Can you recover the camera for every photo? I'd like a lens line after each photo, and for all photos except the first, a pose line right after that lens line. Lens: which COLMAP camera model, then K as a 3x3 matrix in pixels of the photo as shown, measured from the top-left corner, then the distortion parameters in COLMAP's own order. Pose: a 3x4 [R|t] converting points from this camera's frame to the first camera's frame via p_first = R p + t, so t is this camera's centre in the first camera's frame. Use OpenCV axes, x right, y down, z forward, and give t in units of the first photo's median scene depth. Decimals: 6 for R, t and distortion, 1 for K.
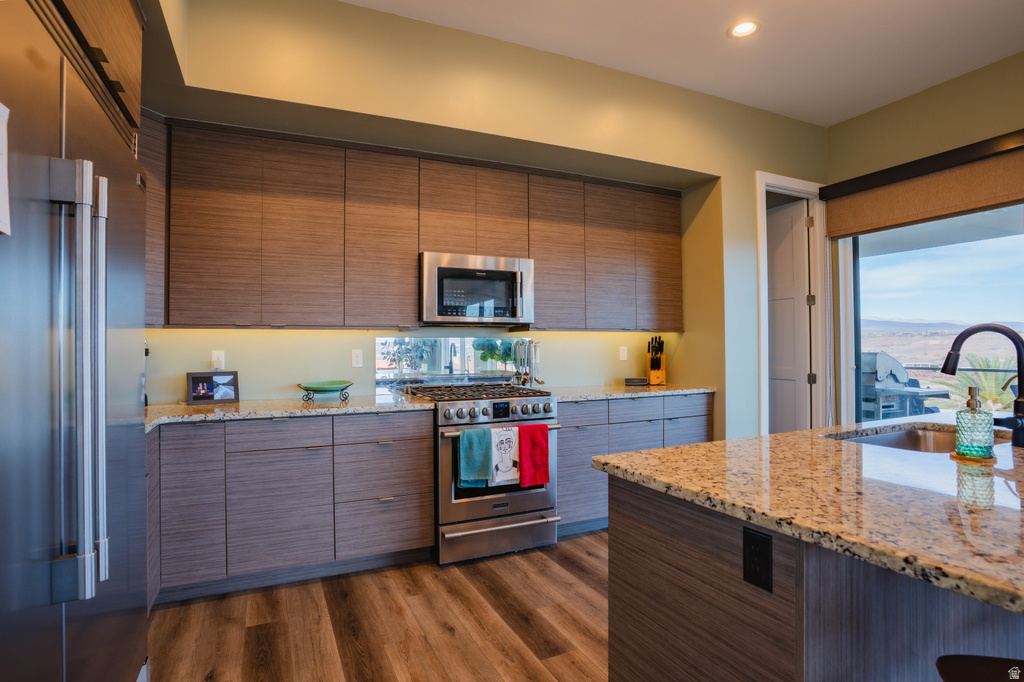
lens RADIAL K [[498.6, 0, 506.5], [0, 498.6, 340.9], [0, 0, 1]] dist [-0.086139, 0.039881]
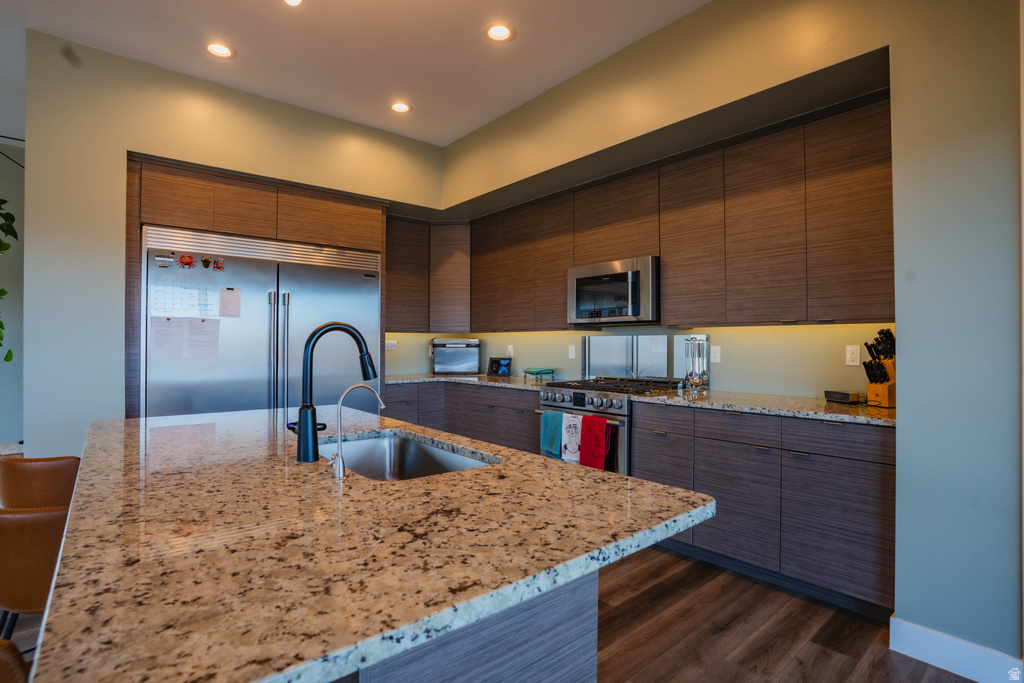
lens RADIAL K [[498.6, 0, 506.5], [0, 498.6, 341.4], [0, 0, 1]] dist [-0.086139, 0.039881]
pose [[0.281249, 0.003730, -0.959628, 1.039288], [0.009181, 0.999936, 0.006577, -0.004667], [0.959591, -0.010660, 0.281197, 0.514023]]
